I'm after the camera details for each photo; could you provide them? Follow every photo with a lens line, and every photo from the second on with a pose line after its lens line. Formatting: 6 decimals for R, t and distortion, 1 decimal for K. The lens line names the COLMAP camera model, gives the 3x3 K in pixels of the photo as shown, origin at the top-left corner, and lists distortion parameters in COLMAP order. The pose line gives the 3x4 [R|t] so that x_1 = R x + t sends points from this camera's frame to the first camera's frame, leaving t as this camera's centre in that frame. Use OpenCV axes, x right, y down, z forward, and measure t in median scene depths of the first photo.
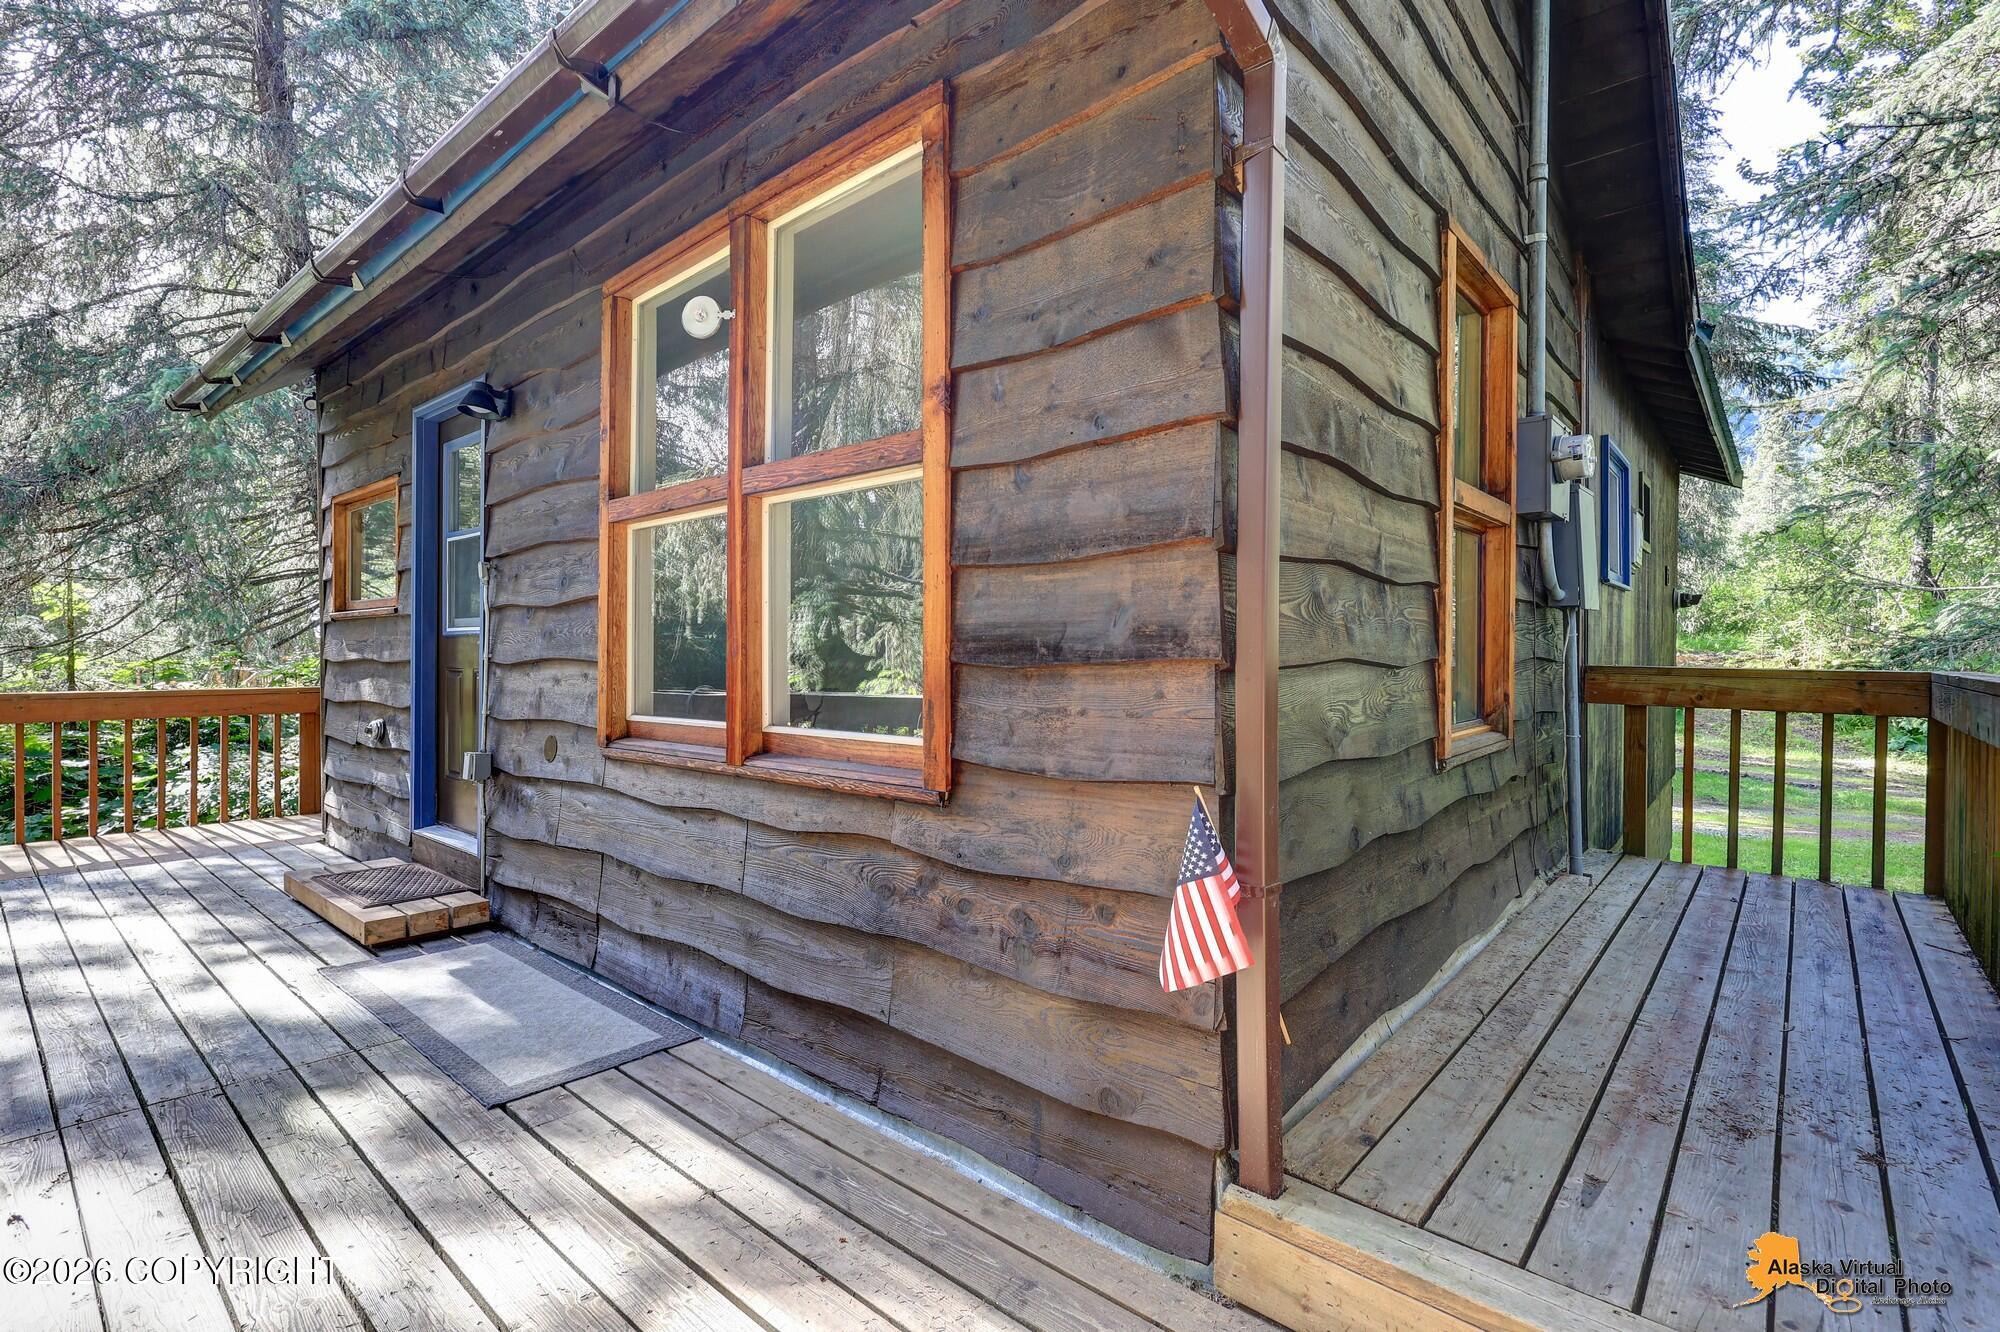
lens RADIAL K [[919.7, 0, 1000.0], [0, 919.7, 666.0], [0, 0, 1]] dist [0.000593, 0.000174]
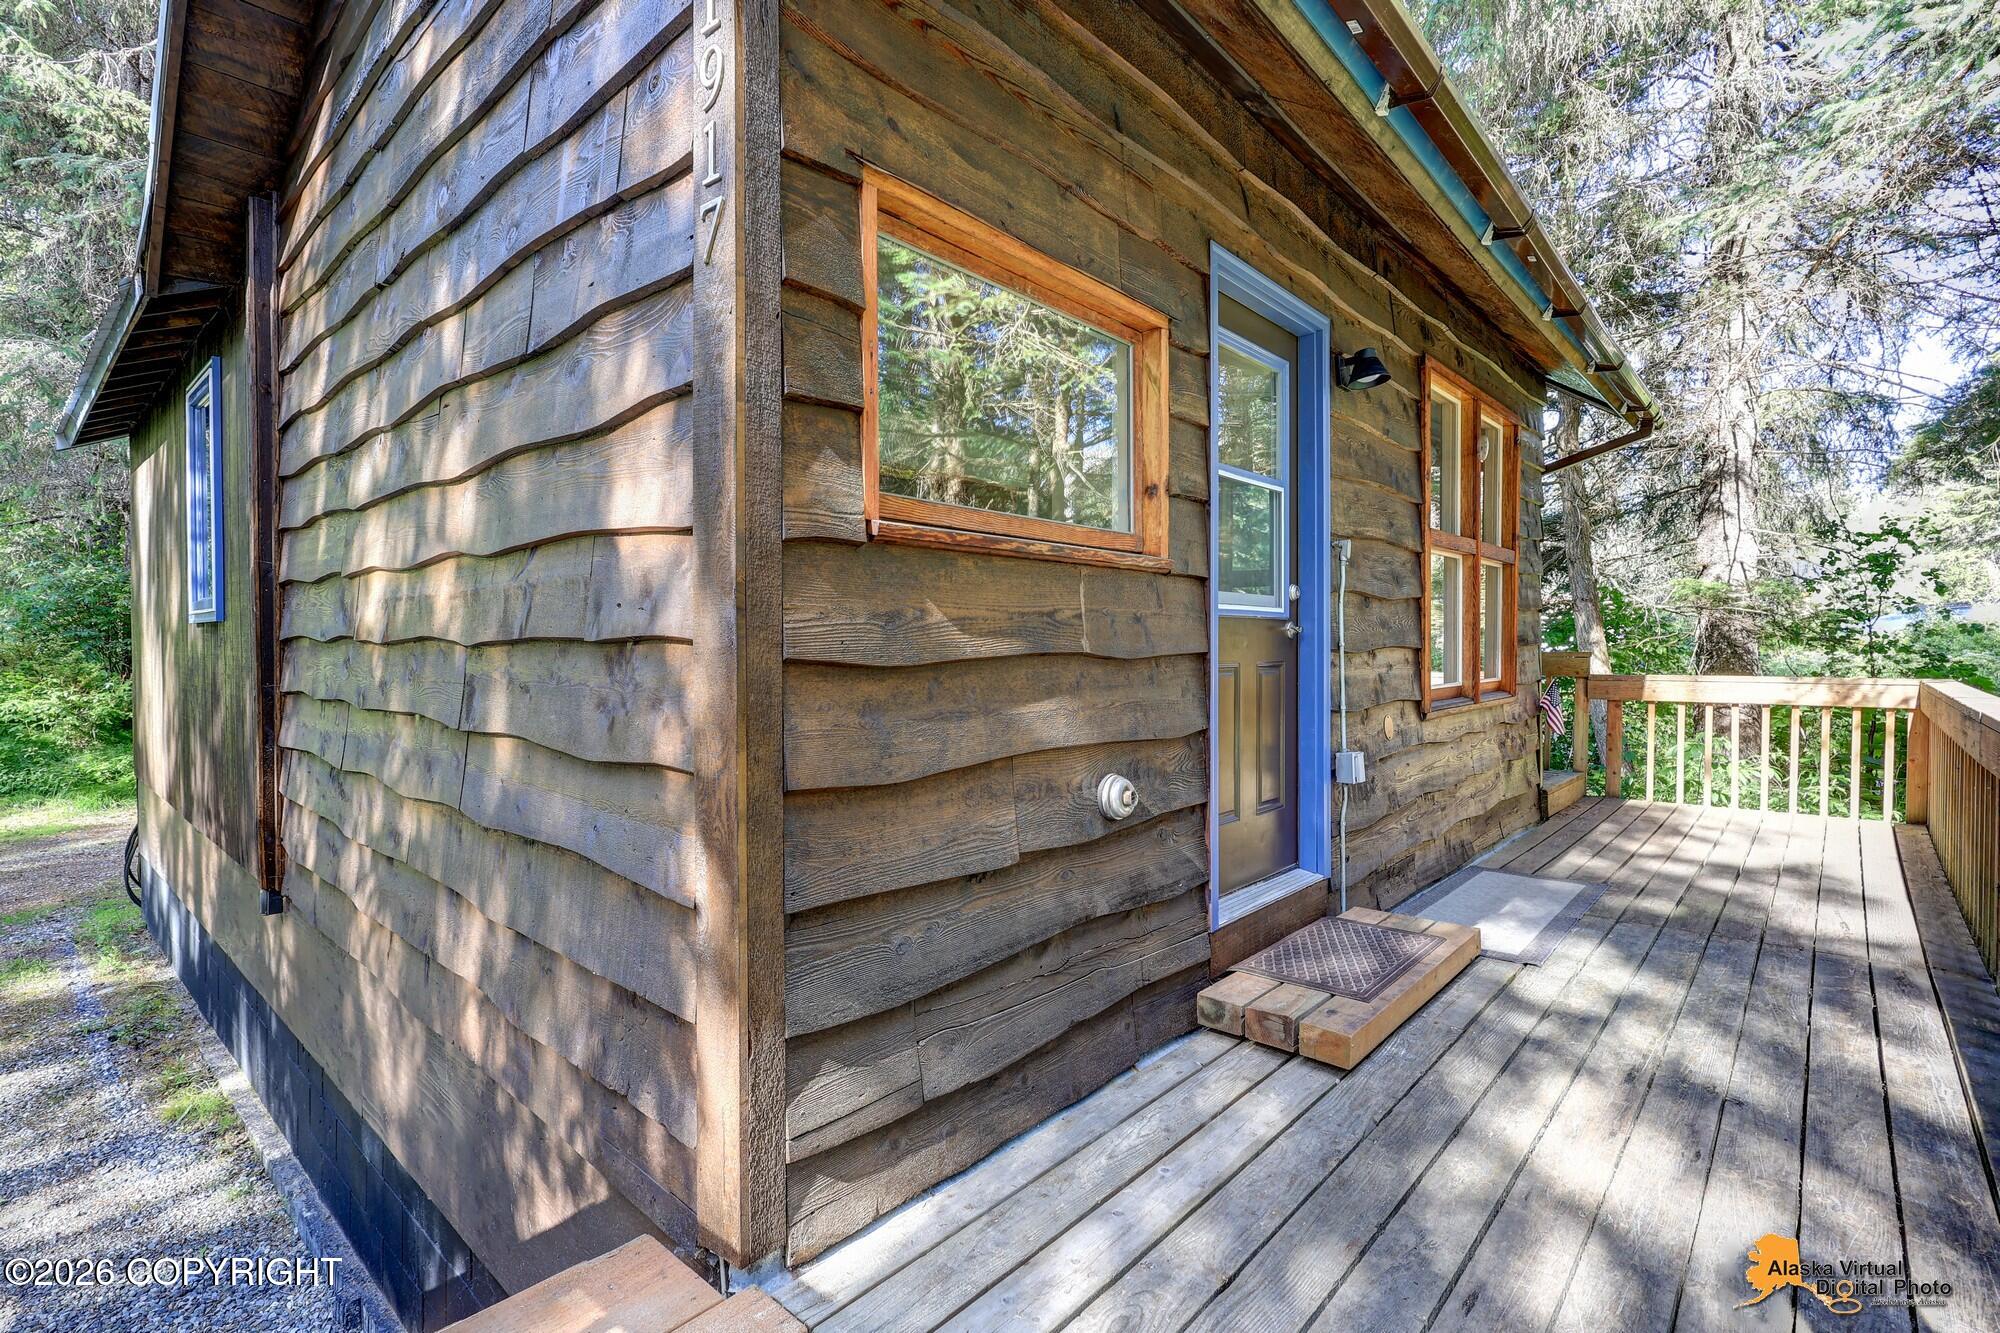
lens RADIAL K [[919.7, 0, 1000.0], [0, 919.7, 666.5], [0, 0, 1]] dist [0.000593, 0.000174]
pose [[0.015779, -0.021421, 0.999646, -1.790811], [0.006750, 0.999750, 0.021317, -0.011687], [-0.999853, 0.006411, 0.015919, 1.617132]]
